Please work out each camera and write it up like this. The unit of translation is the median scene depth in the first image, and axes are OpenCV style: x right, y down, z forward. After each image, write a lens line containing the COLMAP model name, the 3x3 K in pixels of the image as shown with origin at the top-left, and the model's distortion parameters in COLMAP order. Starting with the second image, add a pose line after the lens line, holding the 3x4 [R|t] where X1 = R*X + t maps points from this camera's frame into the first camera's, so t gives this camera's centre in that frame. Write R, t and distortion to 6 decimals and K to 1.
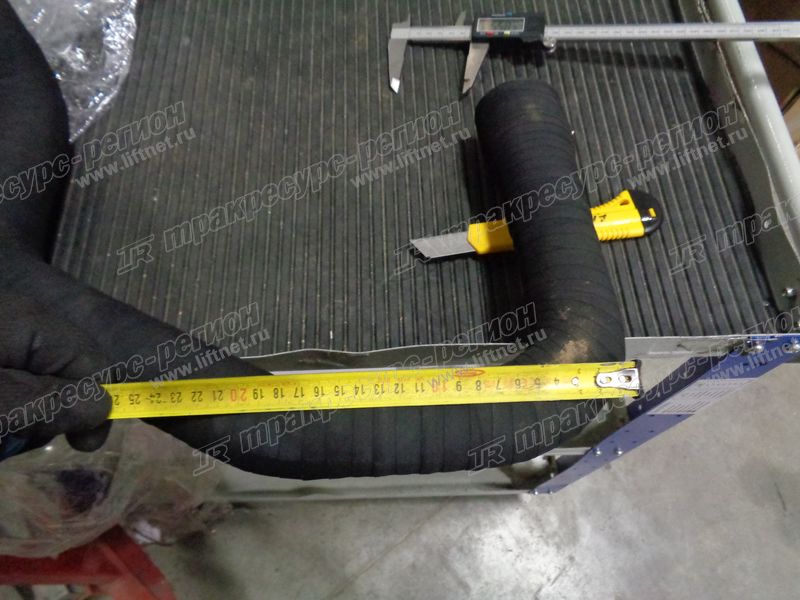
lens RADIAL K [[595.1, 0, 394.3], [0, 595.1, 299.8], [0, 0, 1]] dist [-0.004587, 0.013290]
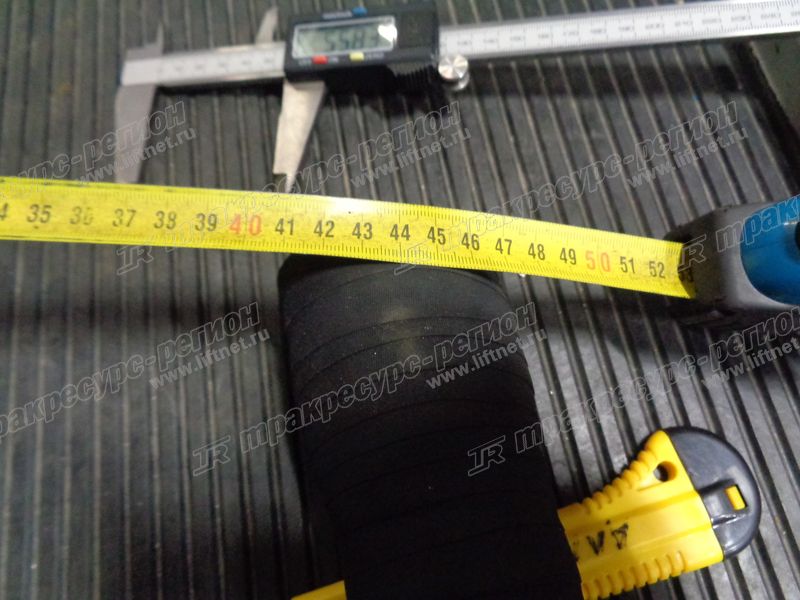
lens RADIAL K [[595.1, 0, 400.2], [0, 595.1, 295.8], [0, 0, 1]] dist [-0.004587, 0.013290]
pose [[0.990763, -0.126221, 0.049577, 0.175461], [0.122331, 0.989657, 0.074921, -0.297037], [-0.058520, -0.068165, 0.995956, 0.533995]]
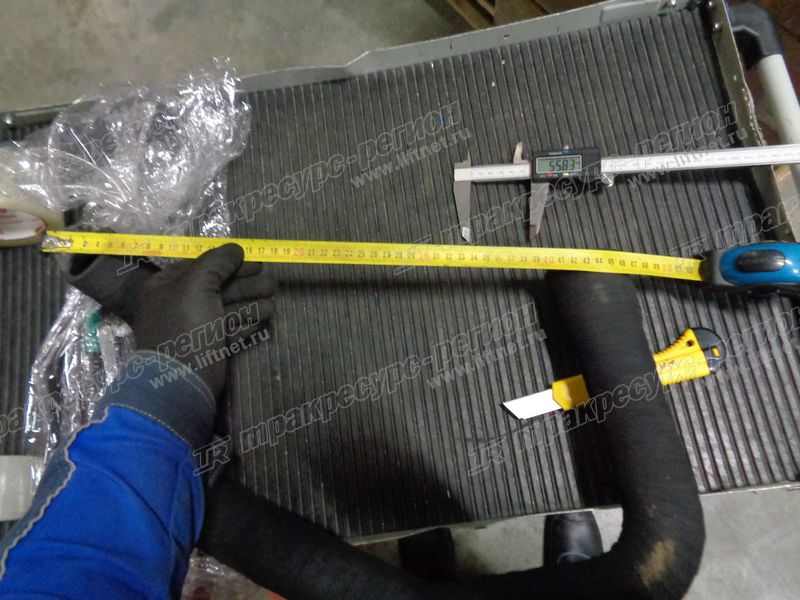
lens RADIAL K [[595.1, 0, 396.5], [0, 595.1, 296.8], [0, 0, 1]] dist [-0.004587, 0.013290]
pose [[0.988801, -0.125165, -0.081277, -0.050641], [0.137277, 0.976464, 0.166353, -0.449248], [0.058542, -0.175648, 0.982711, -0.103411]]
